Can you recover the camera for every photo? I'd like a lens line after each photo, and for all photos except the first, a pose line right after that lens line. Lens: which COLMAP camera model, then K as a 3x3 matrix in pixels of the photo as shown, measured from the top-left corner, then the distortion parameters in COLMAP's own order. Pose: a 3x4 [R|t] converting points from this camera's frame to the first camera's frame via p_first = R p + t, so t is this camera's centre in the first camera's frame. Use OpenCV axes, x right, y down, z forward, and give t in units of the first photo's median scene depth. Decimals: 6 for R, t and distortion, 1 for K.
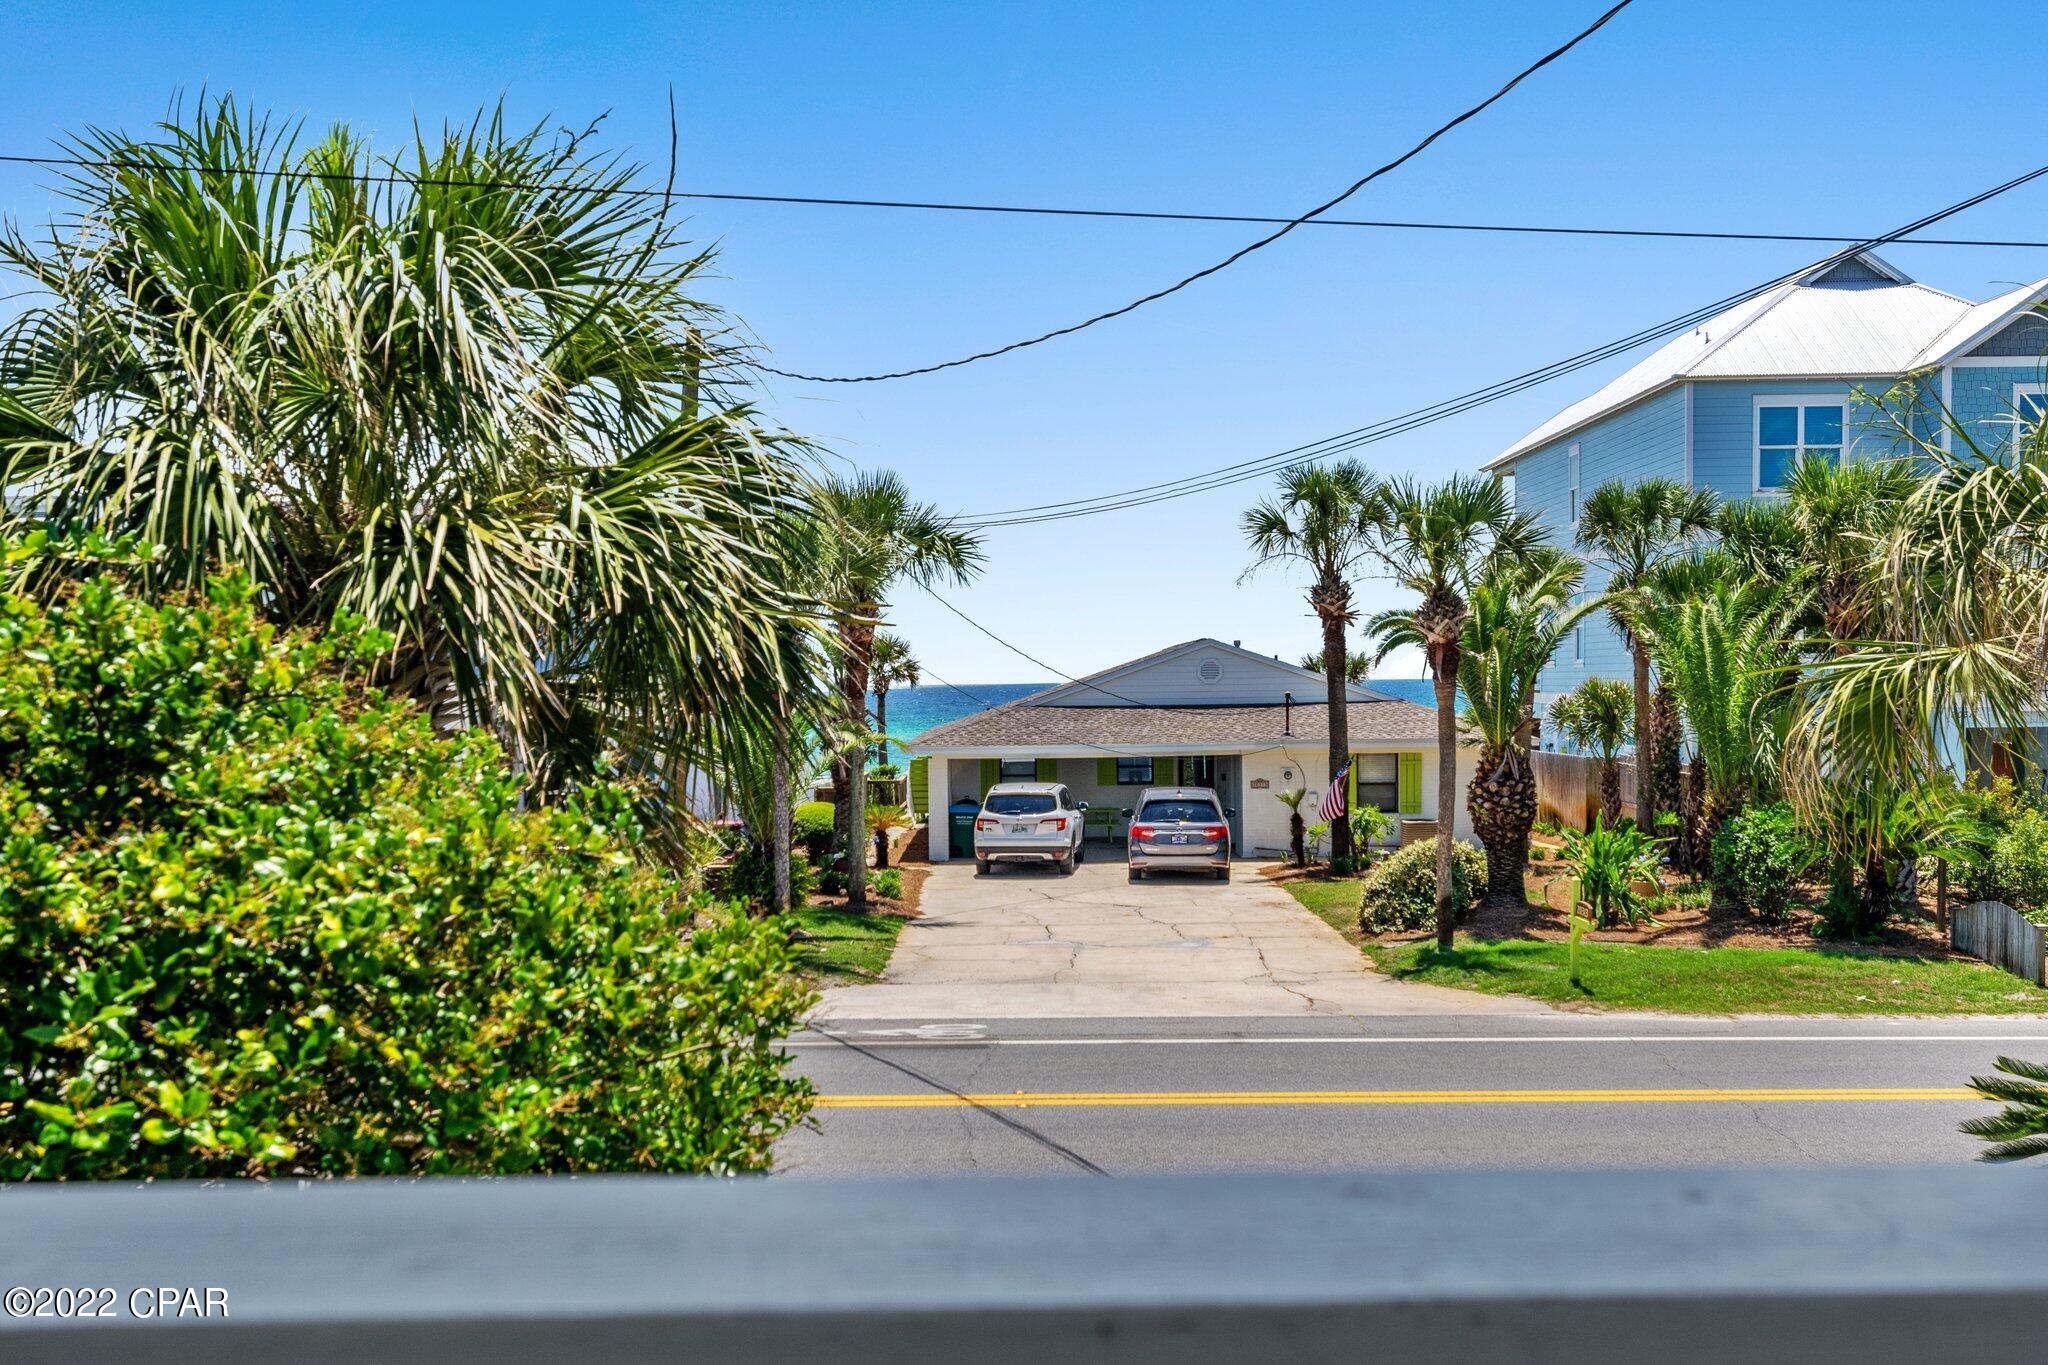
lens RADIAL K [[2054.4, 0, 1026.9], [0, 2054.4, 682.5], [0, 0, 1]] dist [-0.018322, 0.000000]
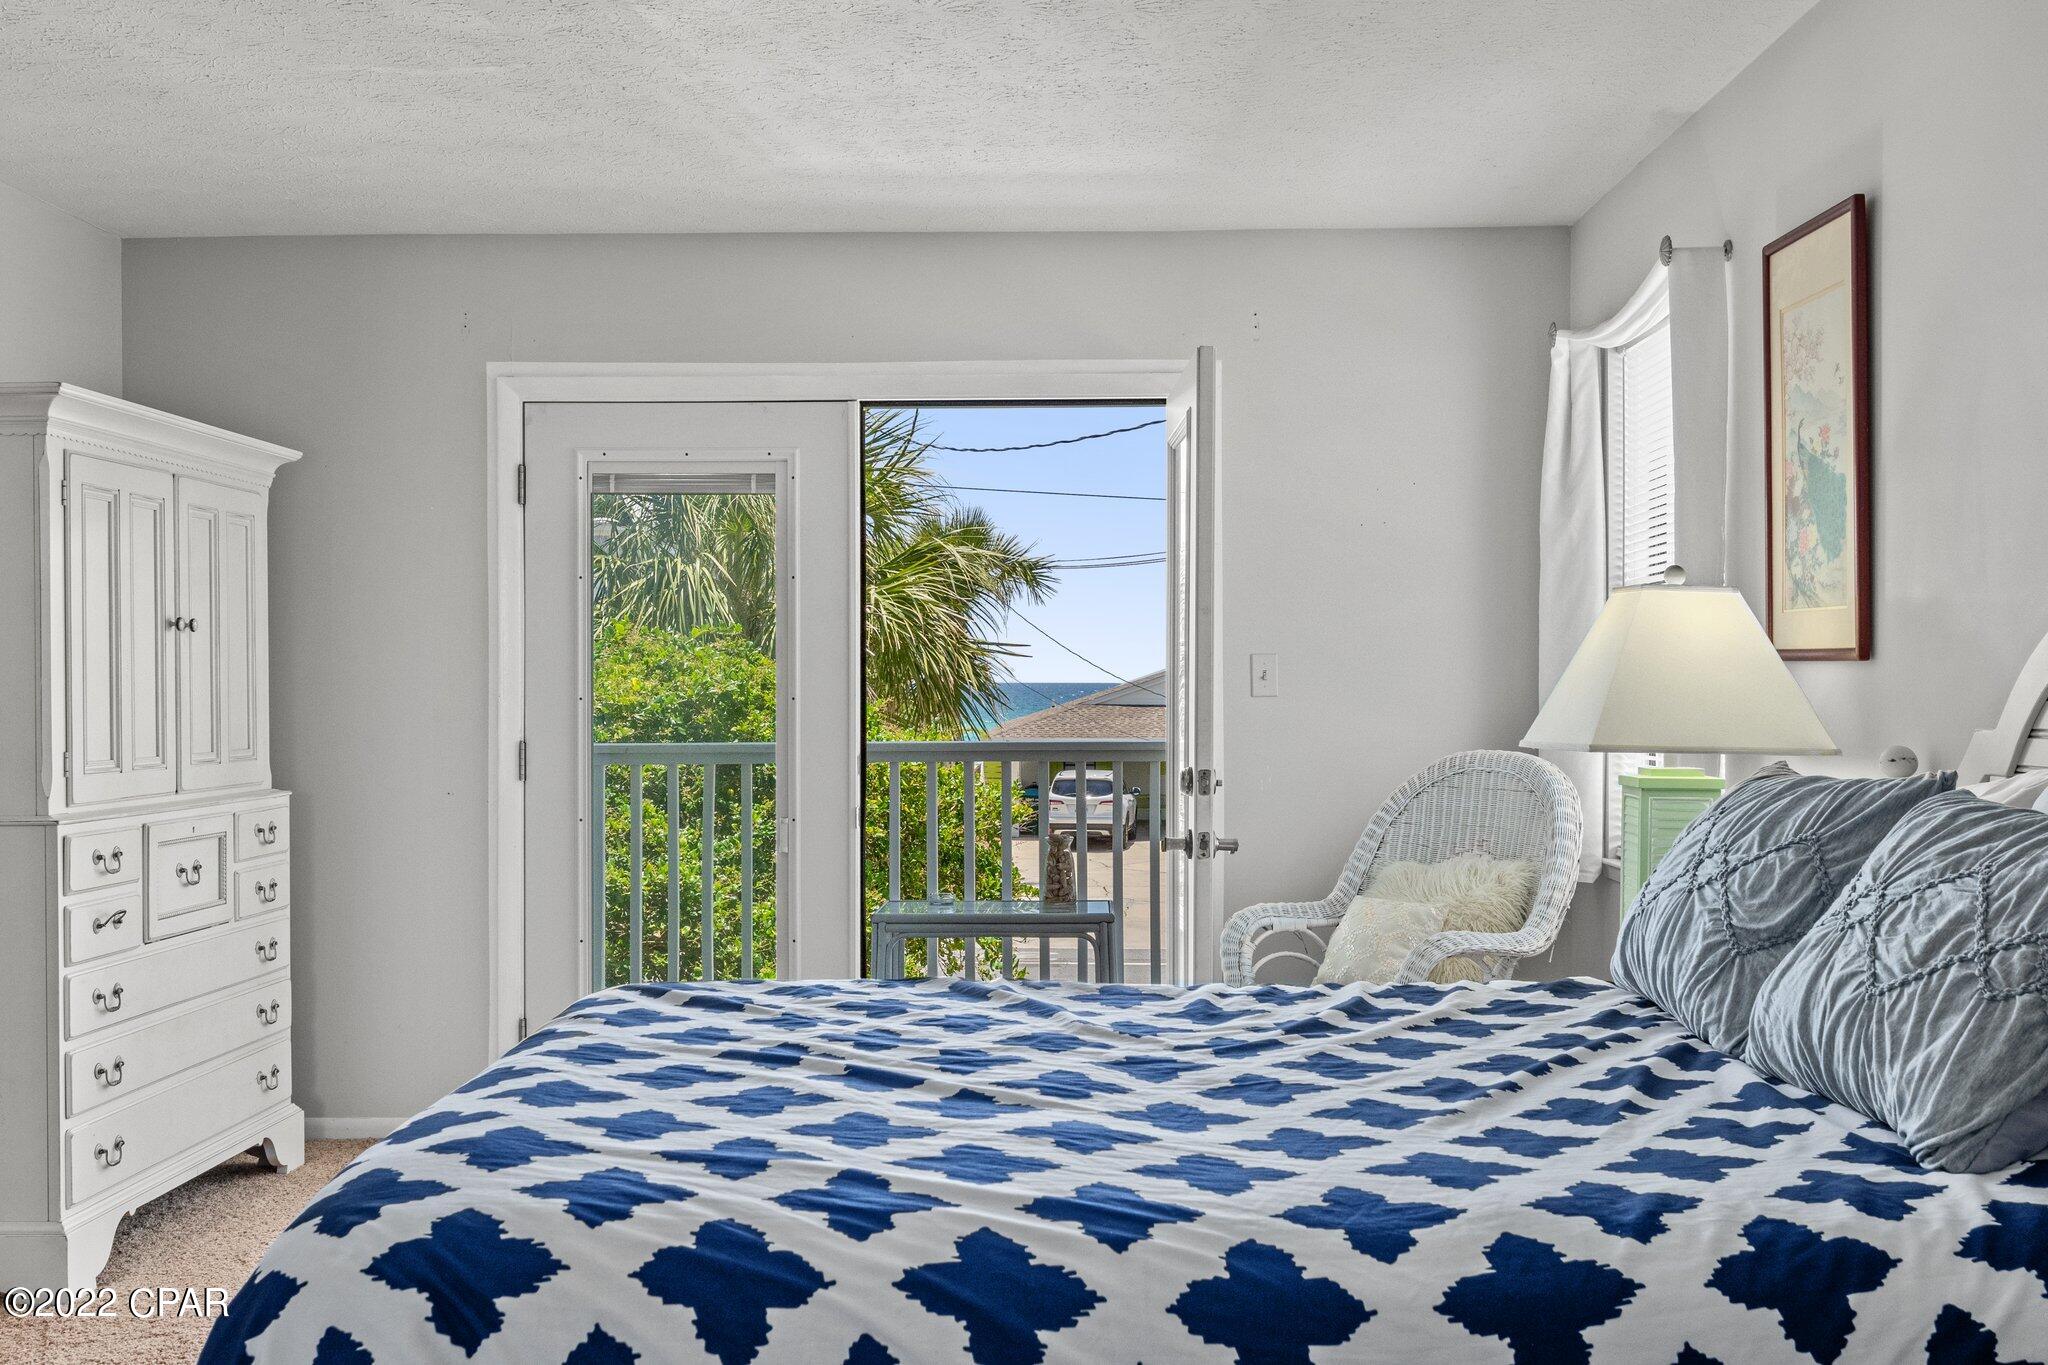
lens RADIAL K [[2054.4, 0, 1013.0], [0, 2054.4, 687.4], [0, 0, 1]] dist [-0.018322, 0.000000]
pose [[0.999458, 0.009180, -0.031601, -0.007662], [-0.009069, 0.999952, 0.003669, -0.002267], [0.031633, -0.003380, 0.999494, -0.204481]]
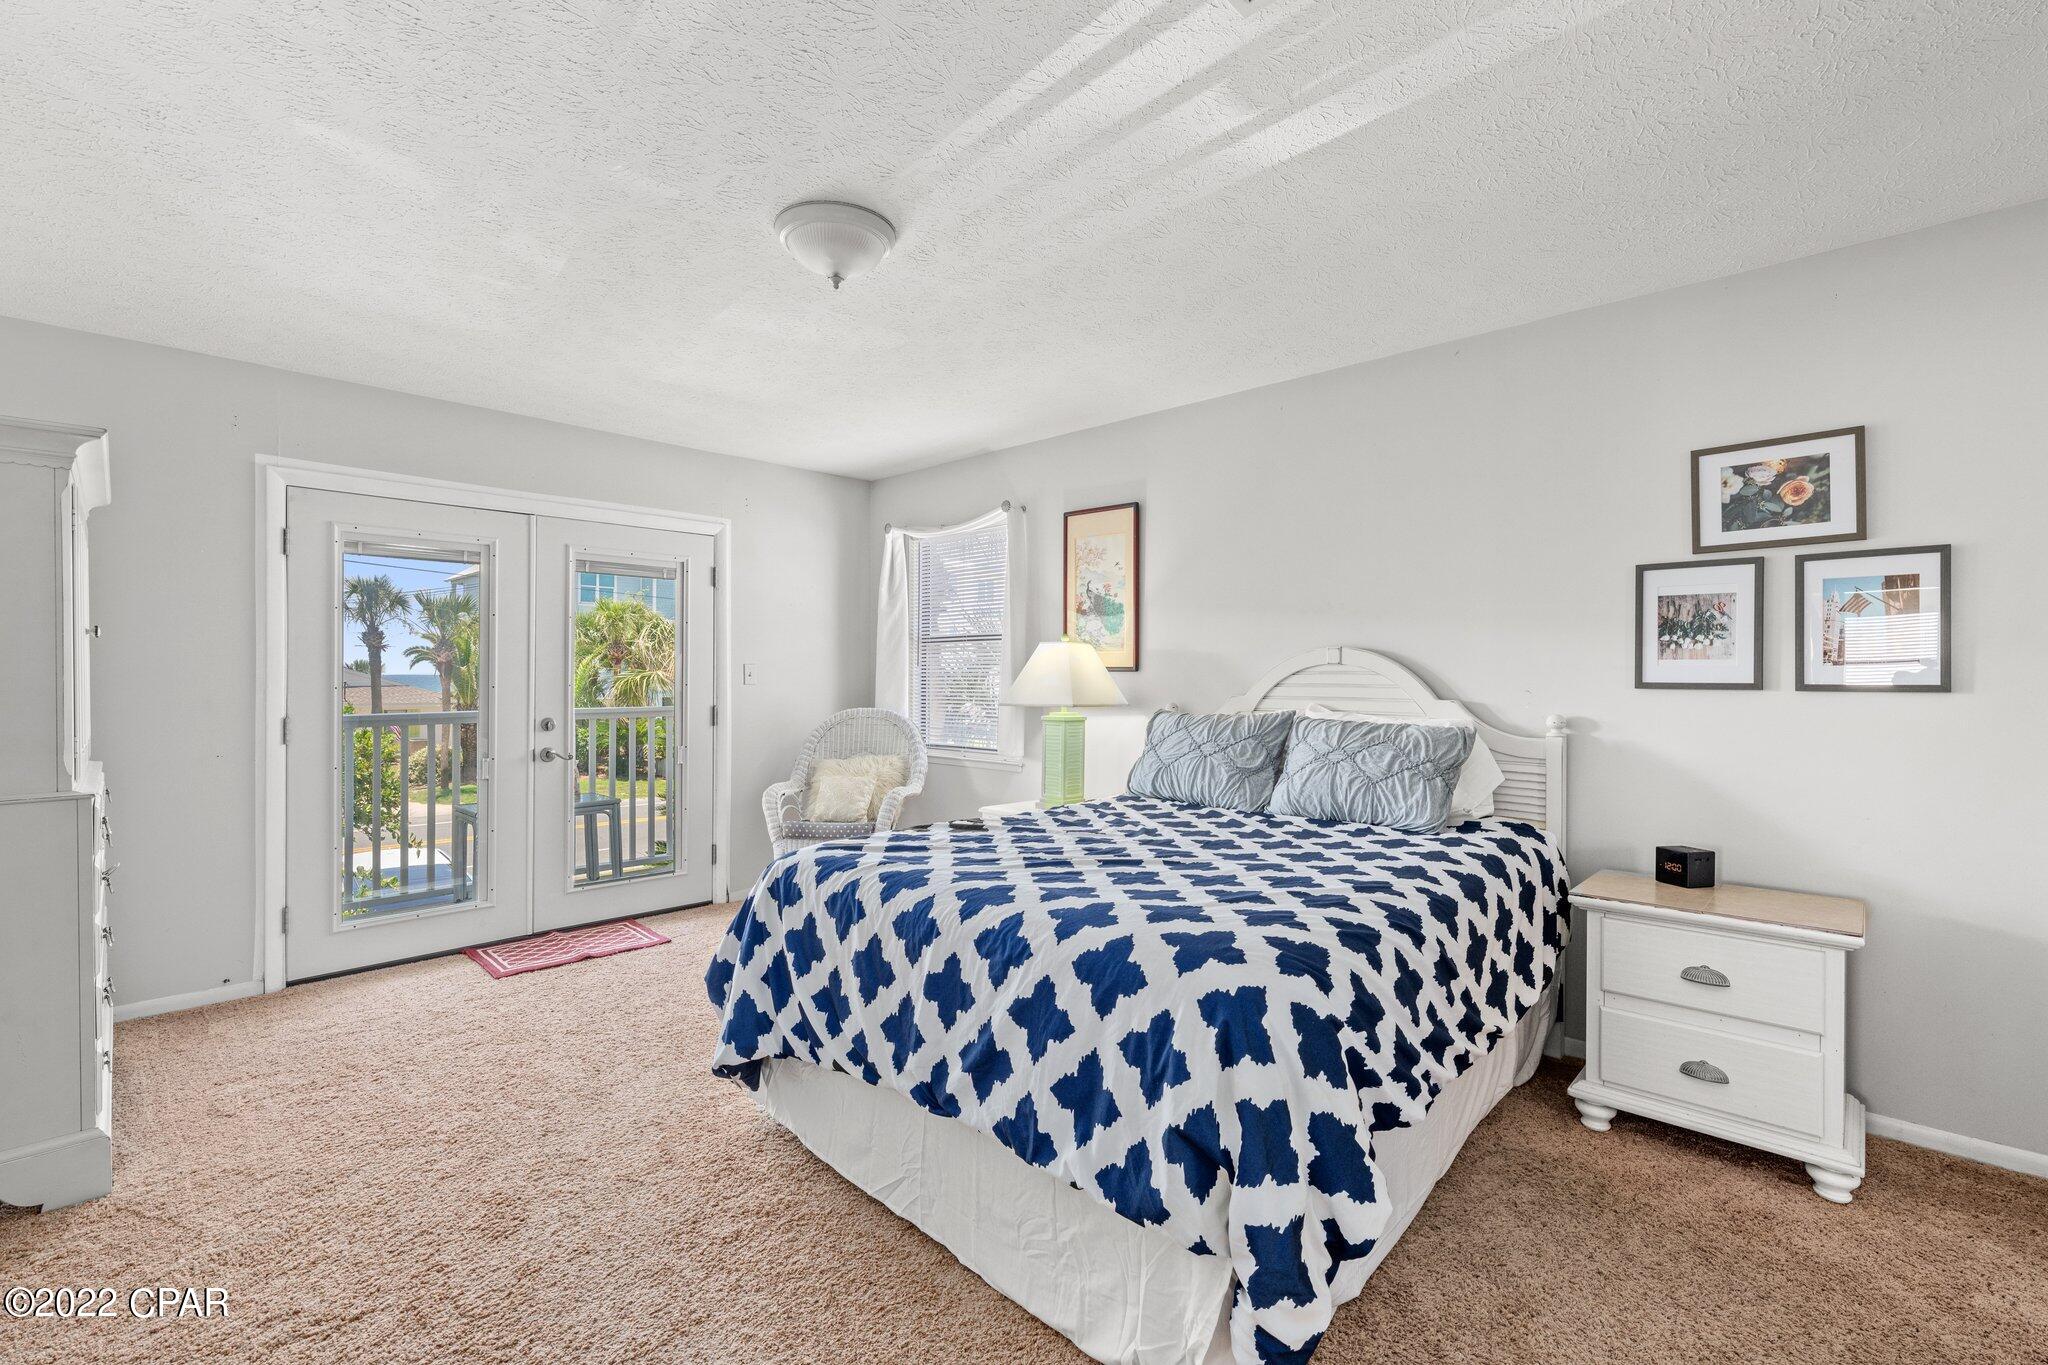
lens RADIAL K [[930.4, 0, 1017.6], [0, 930.4, 674.4], [0, 0, 1]] dist [0.003901, -0.001808]
pose [[0.698612, 0.013752, 0.715368, -0.081057], [-0.010640, 0.999904, -0.008831, -0.001914], [-0.715421, -0.001442, 0.698692, -0.174361]]
